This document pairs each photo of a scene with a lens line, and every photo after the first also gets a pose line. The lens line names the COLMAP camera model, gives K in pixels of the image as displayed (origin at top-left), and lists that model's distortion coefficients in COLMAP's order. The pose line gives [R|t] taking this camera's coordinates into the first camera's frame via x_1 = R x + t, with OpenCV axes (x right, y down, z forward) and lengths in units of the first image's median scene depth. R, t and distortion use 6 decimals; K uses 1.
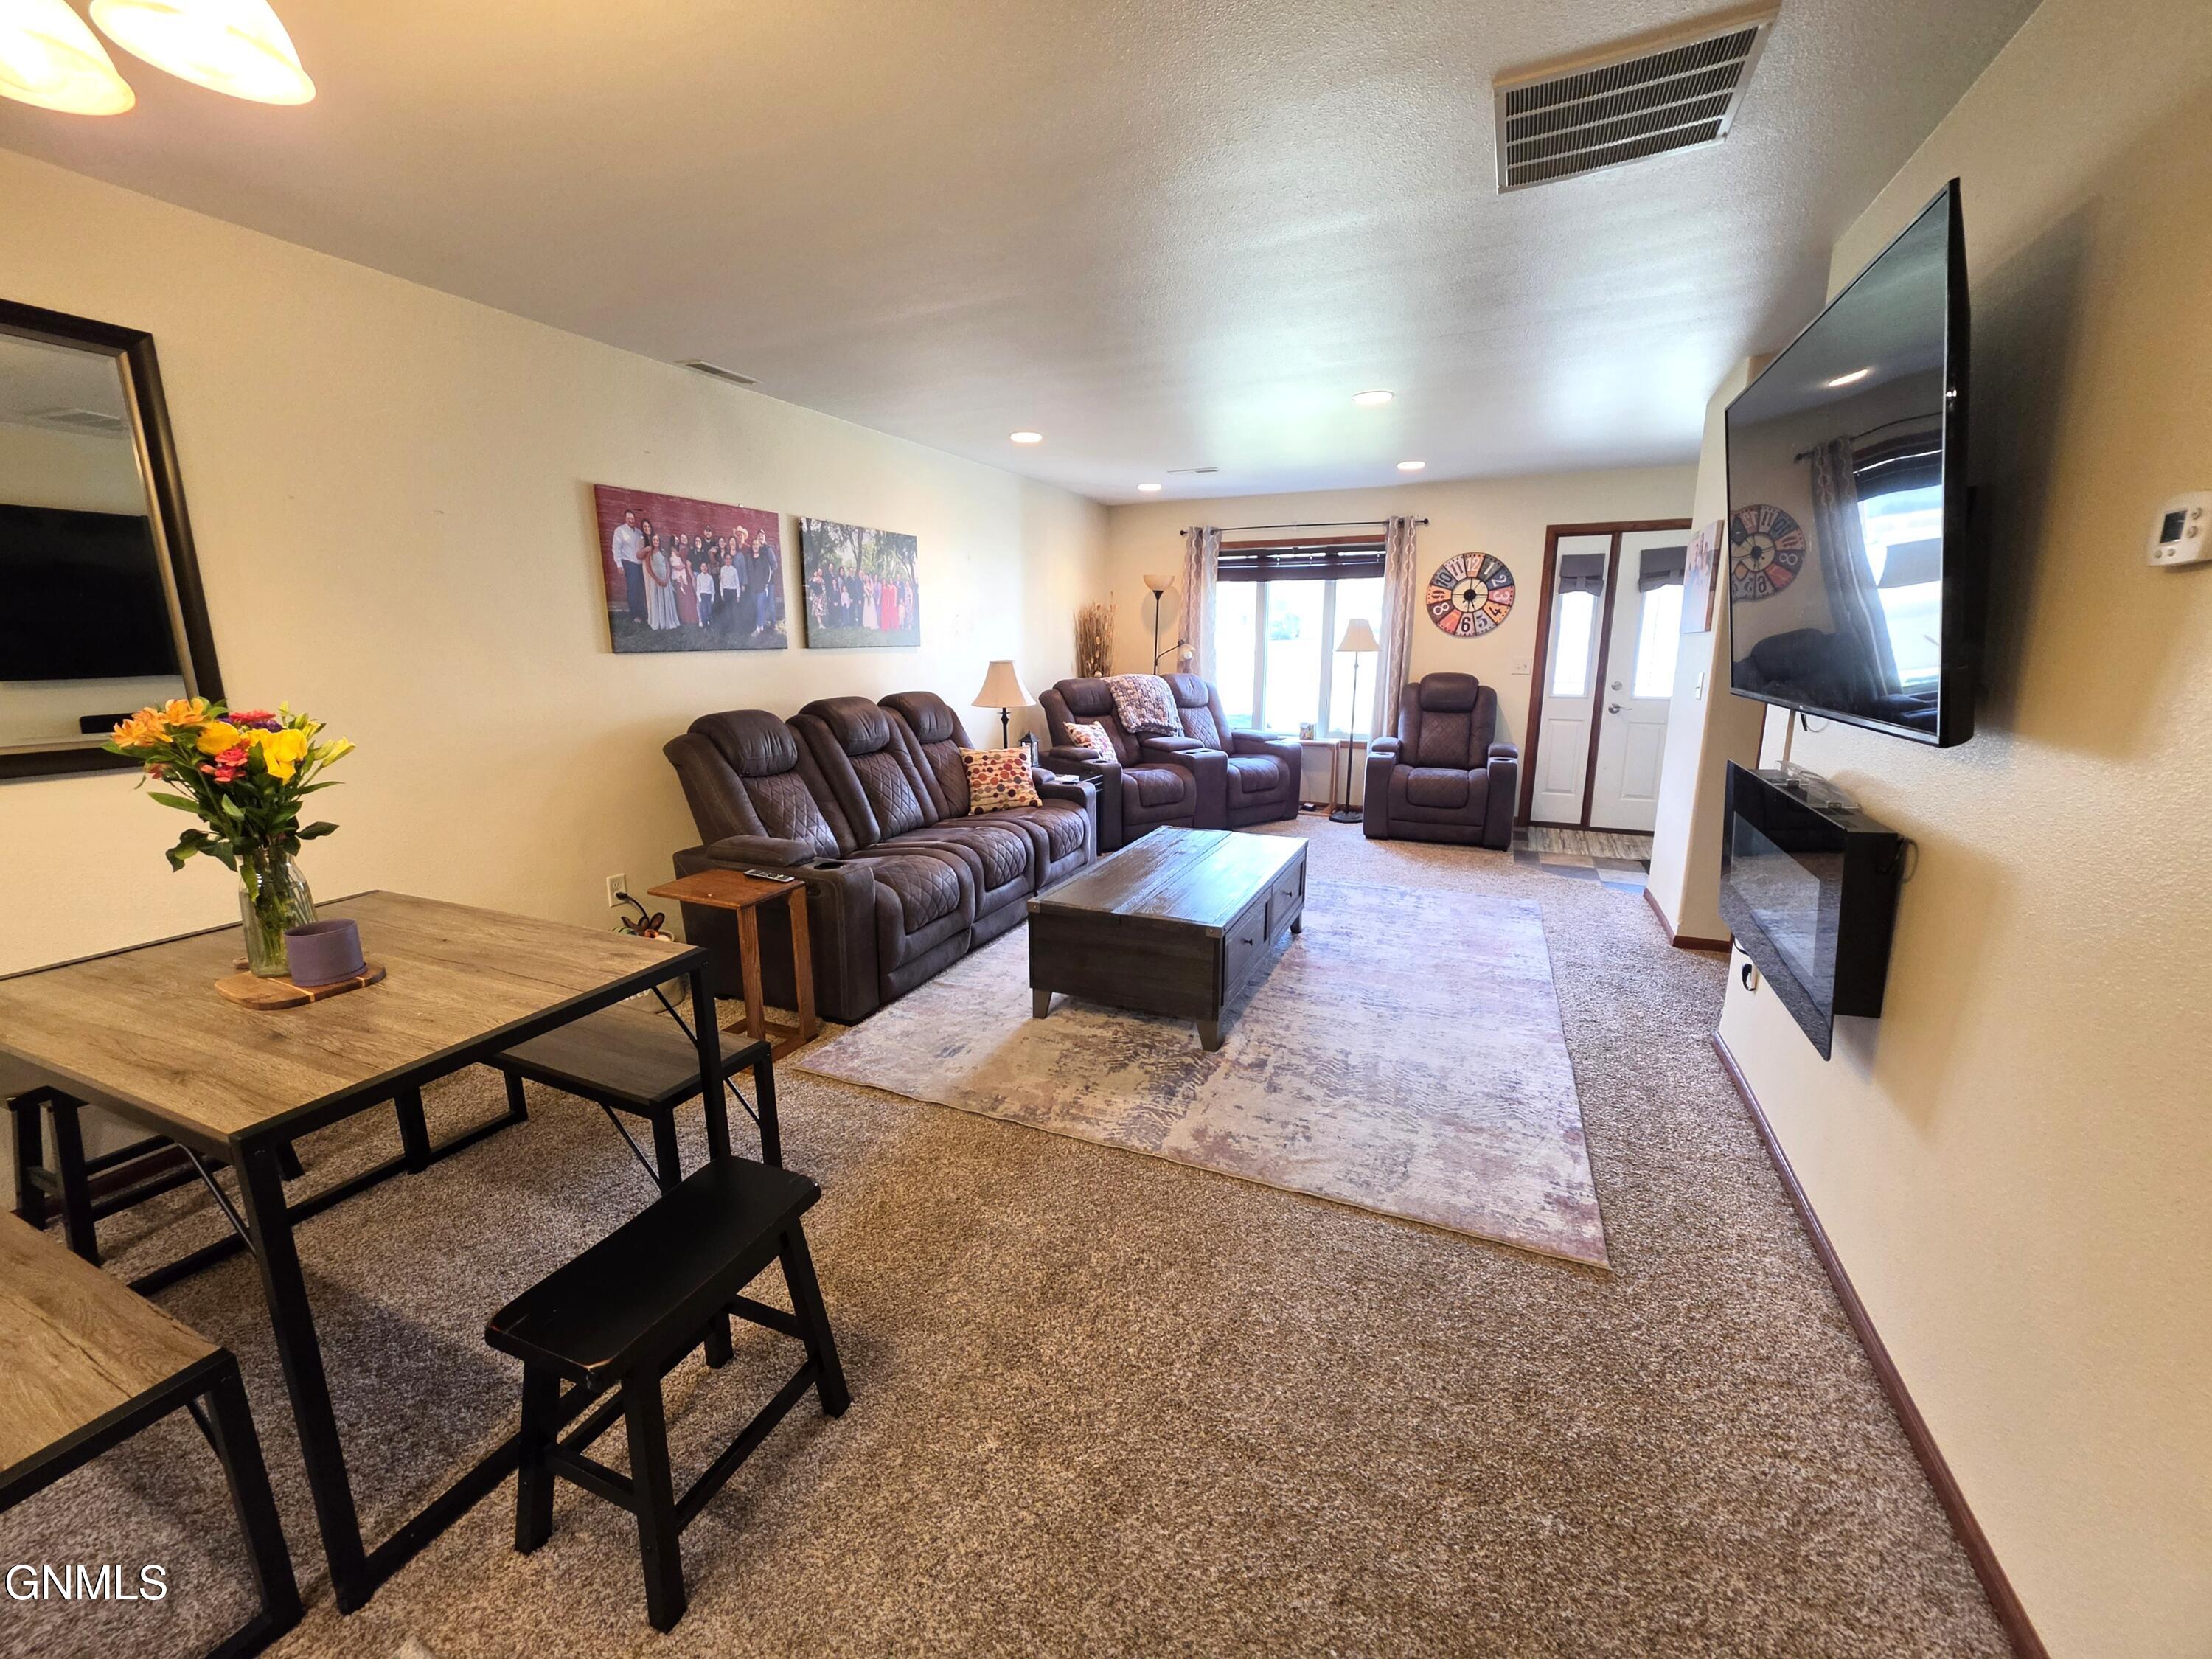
lens RADIAL K [[885.0, 0, 1100.6], [0, 885.0, 818.2], [0, 0, 1]] dist [-0.003736, 0.001332]
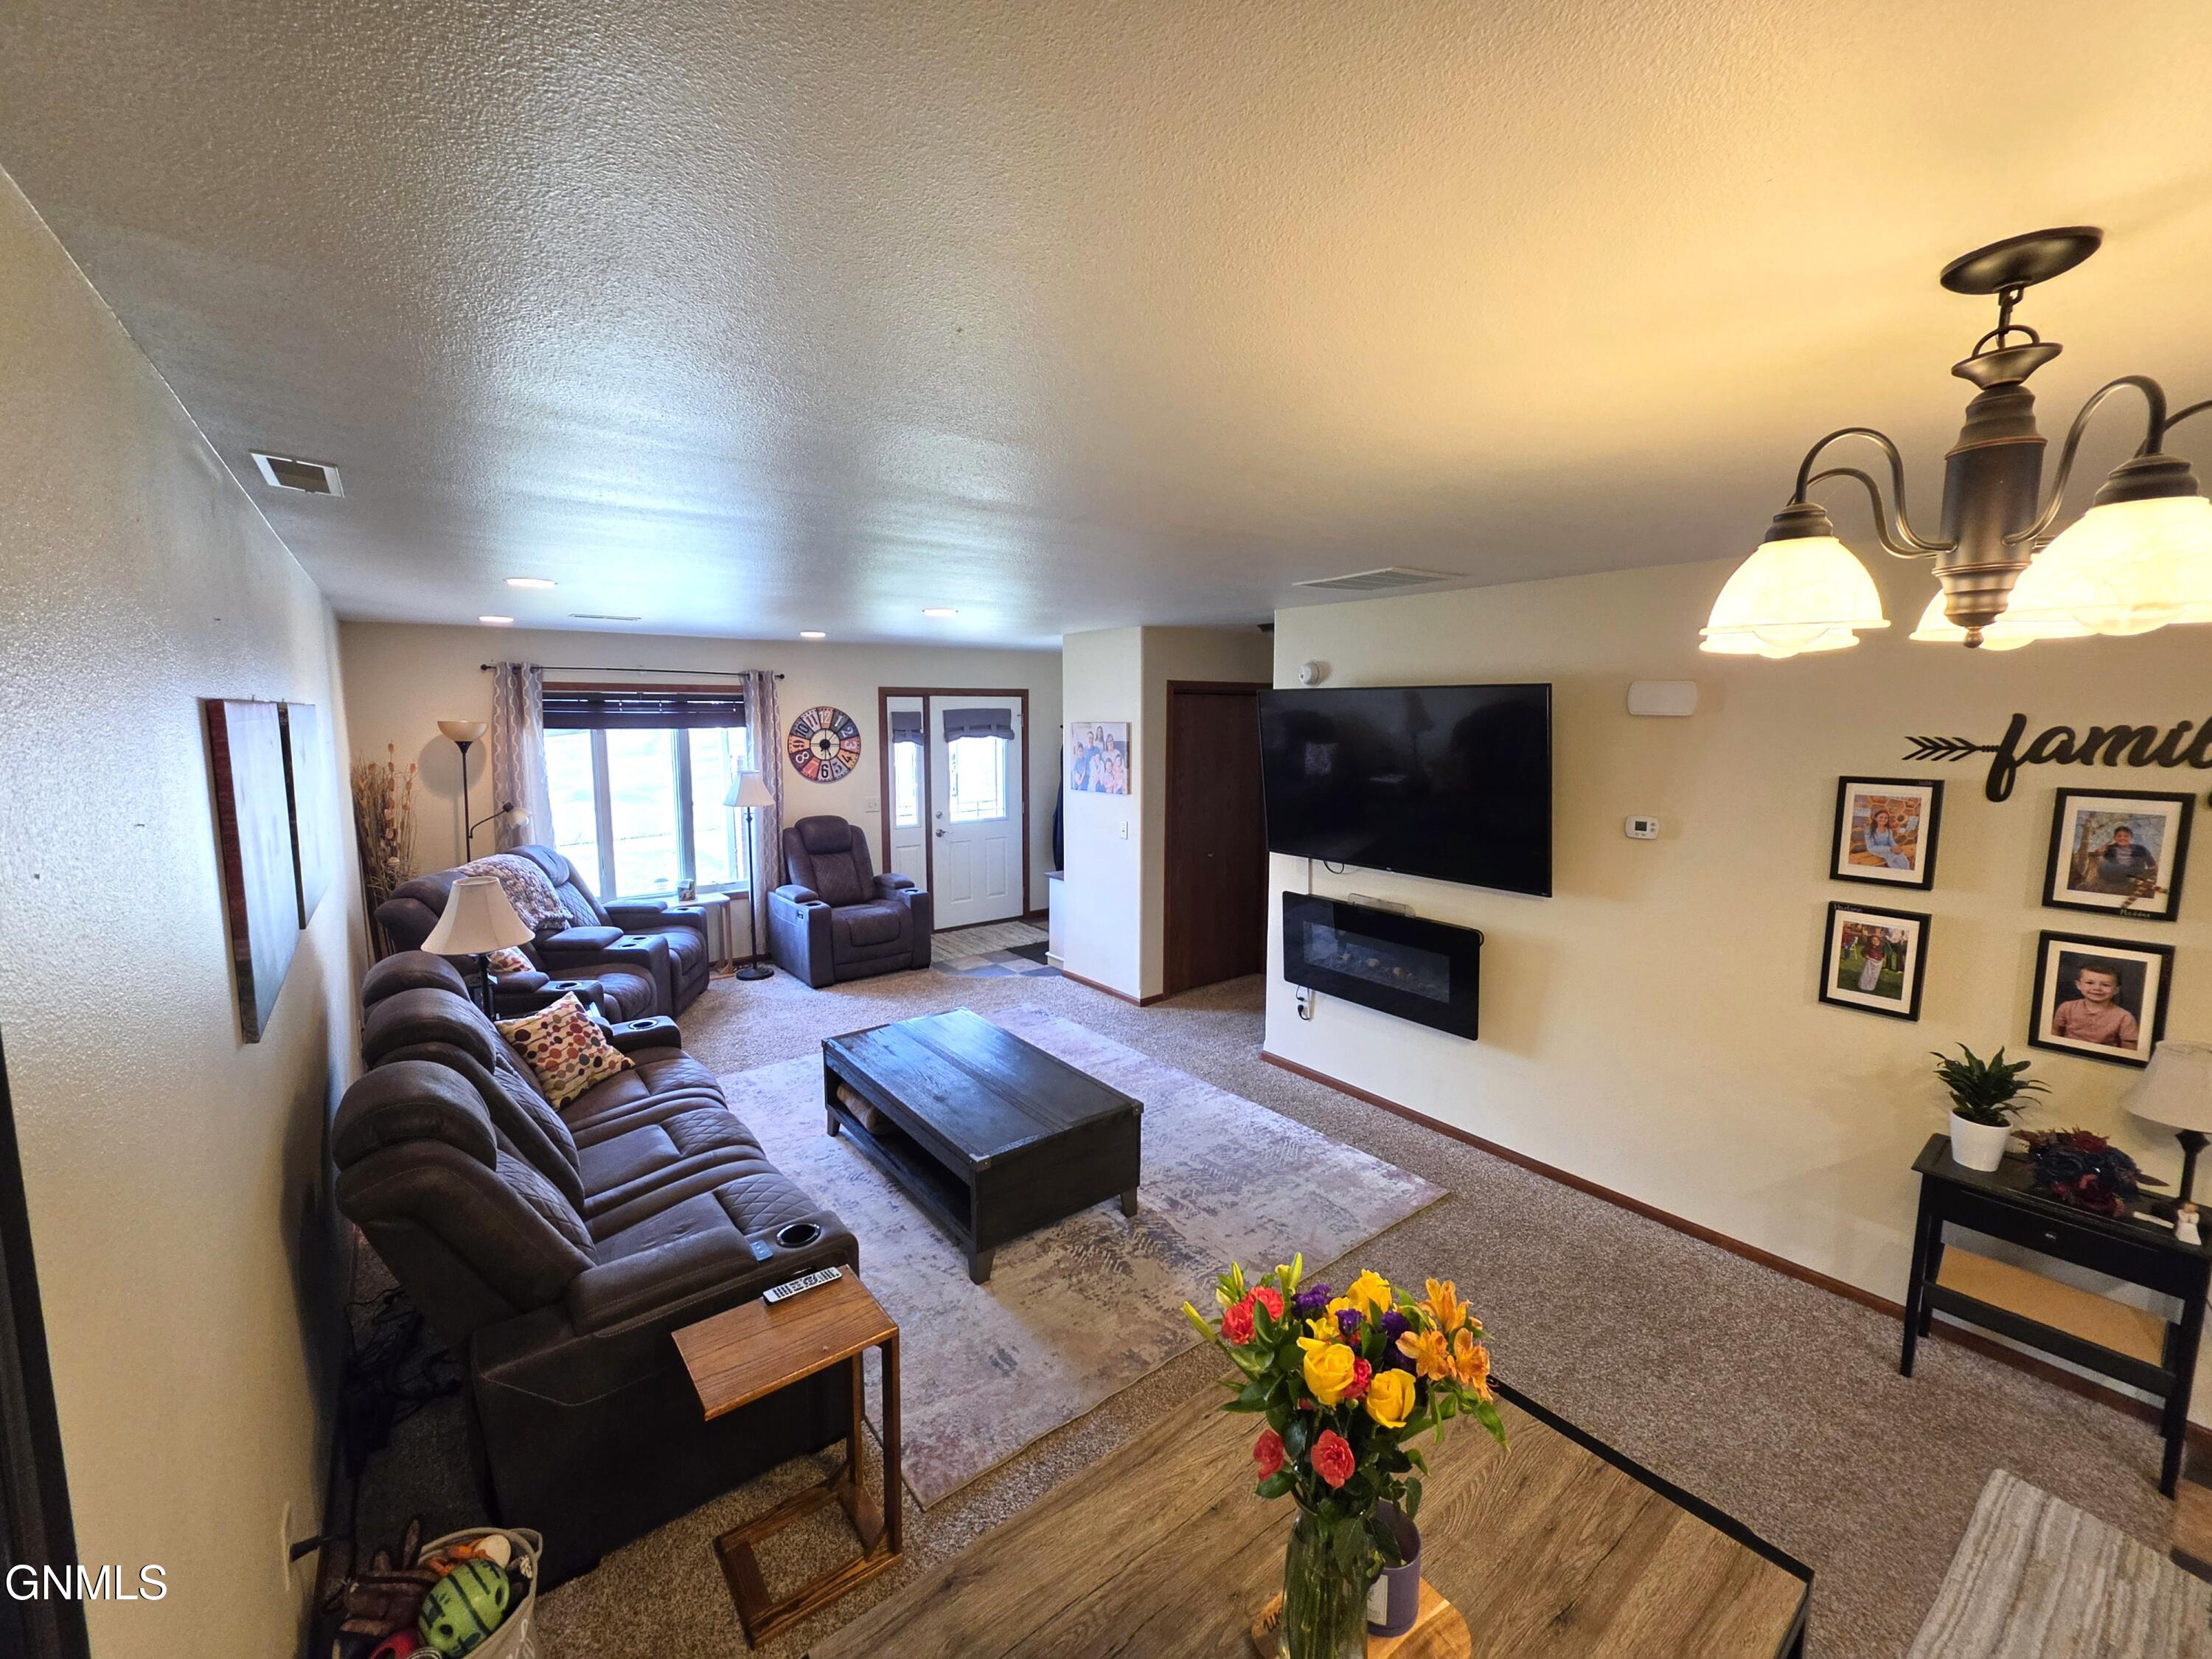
lens RADIAL K [[885.0, 0, 1106.0], [0, 885.0, 815.2], [0, 0, 1]] dist [-0.003736, 0.001332]
pose [[0.467762, -0.098127, 0.878390, -0.540485], [0.174900, 0.984442, 0.016836, -0.172563], [-0.866377, 0.145755, 0.477647, 0.265291]]
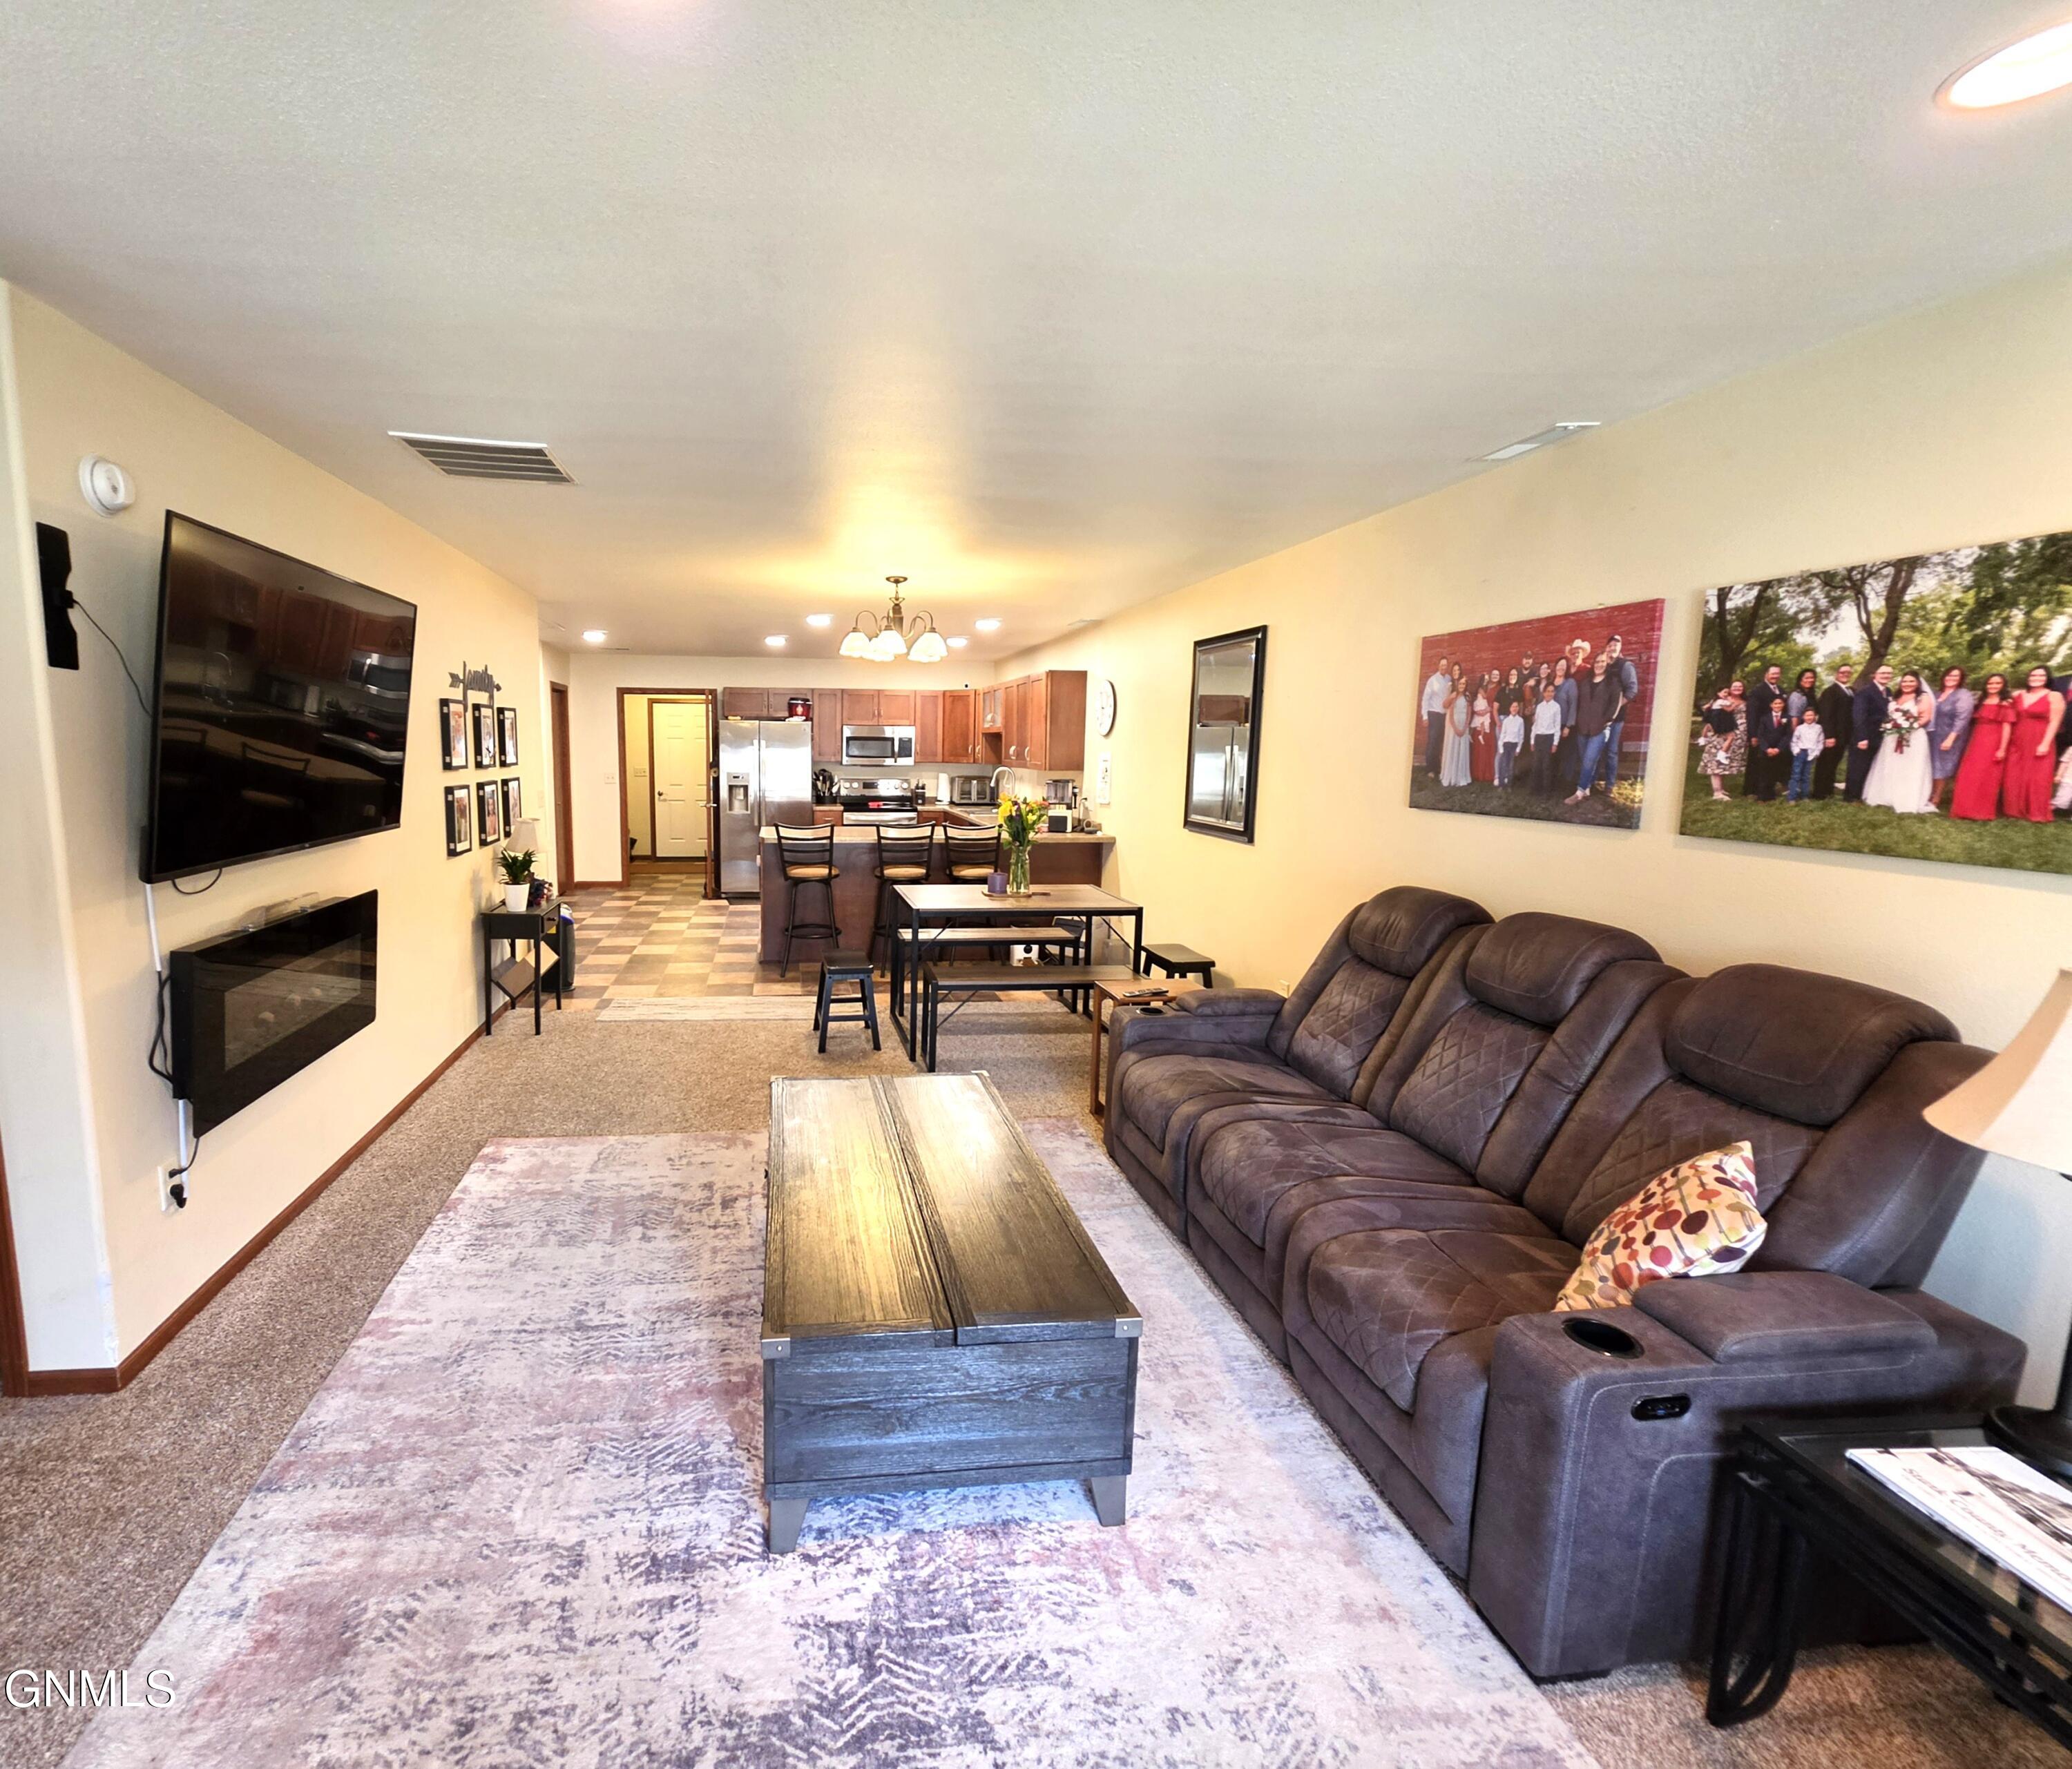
lens RADIAL K [[958.9, 0, 883.9], [0, 958.9, 863.3], [0, 0, 1]] dist [-0.005384, -0.000545]
pose [[-0.863125, 0.057784, -0.501674, 0.346412], [-0.108760, 0.948847, 0.296412, -0.275348], [0.493139, 0.310403, -0.812689, 1.160769]]
